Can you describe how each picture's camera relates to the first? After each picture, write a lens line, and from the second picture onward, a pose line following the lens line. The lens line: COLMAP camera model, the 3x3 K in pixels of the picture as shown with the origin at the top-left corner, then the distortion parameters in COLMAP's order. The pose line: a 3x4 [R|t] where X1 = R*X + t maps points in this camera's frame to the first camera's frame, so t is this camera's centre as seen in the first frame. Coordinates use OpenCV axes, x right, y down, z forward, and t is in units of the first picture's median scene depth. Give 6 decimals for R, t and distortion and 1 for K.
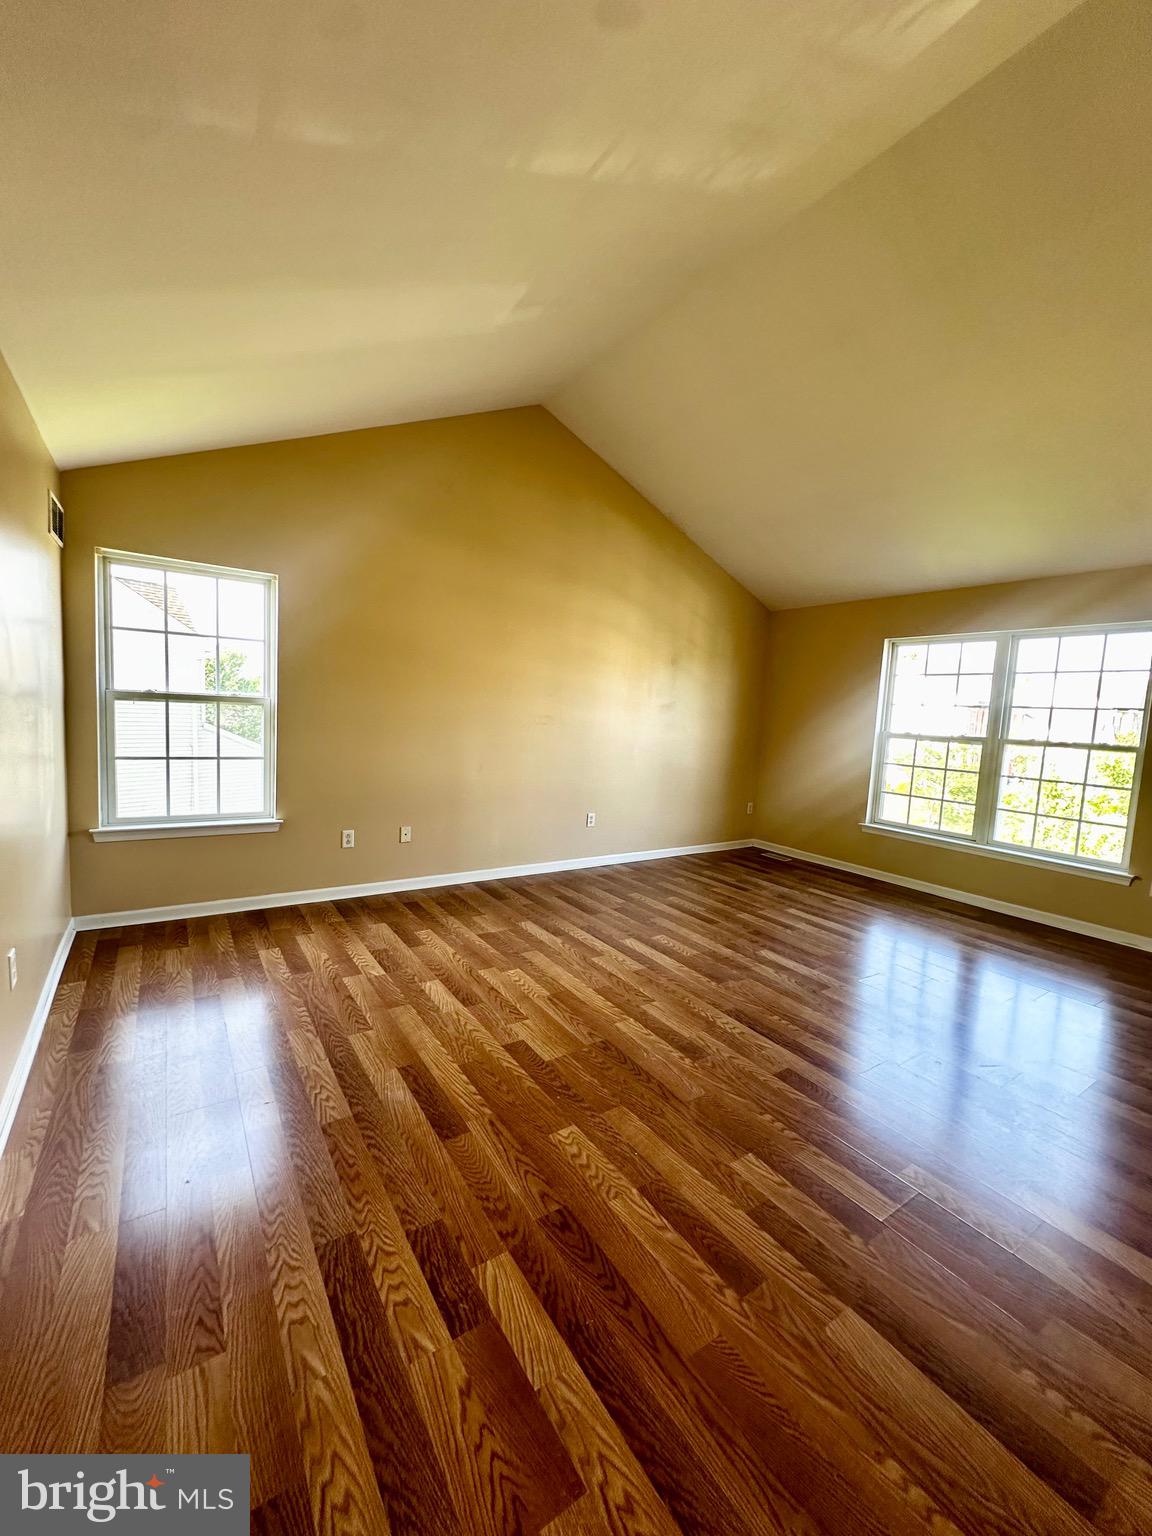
lens RADIAL K [[615.6, 0, 576.0], [0, 615.6, 768.0], [0, 0, 1]] dist [0.000941, 0.000403]
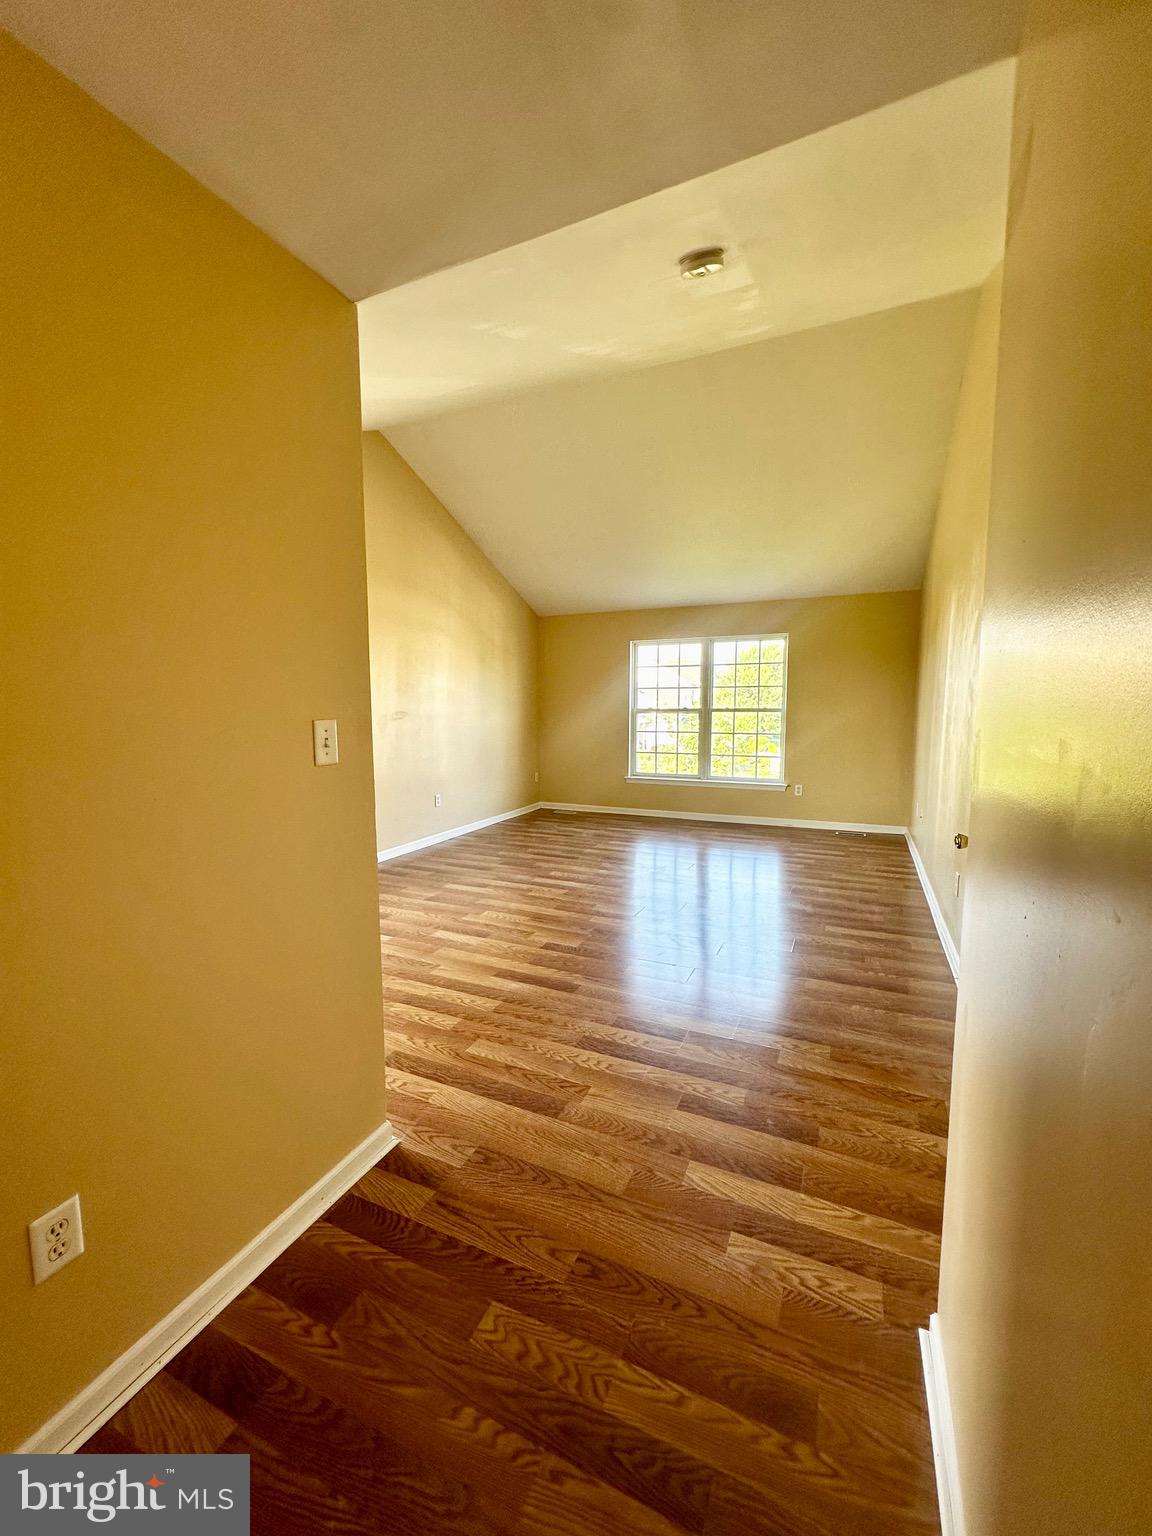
lens RADIAL K [[617.1, 0, 576.0], [0, 617.1, 768.0], [0, 0, 1]] dist [-0.000553, -0.000215]
pose [[0.851571, -0.106949, 0.513213, -0.406608], [0.094289, 0.994251, 0.050741, -0.010741], [-0.515690, 0.005181, 0.856760, -0.137184]]
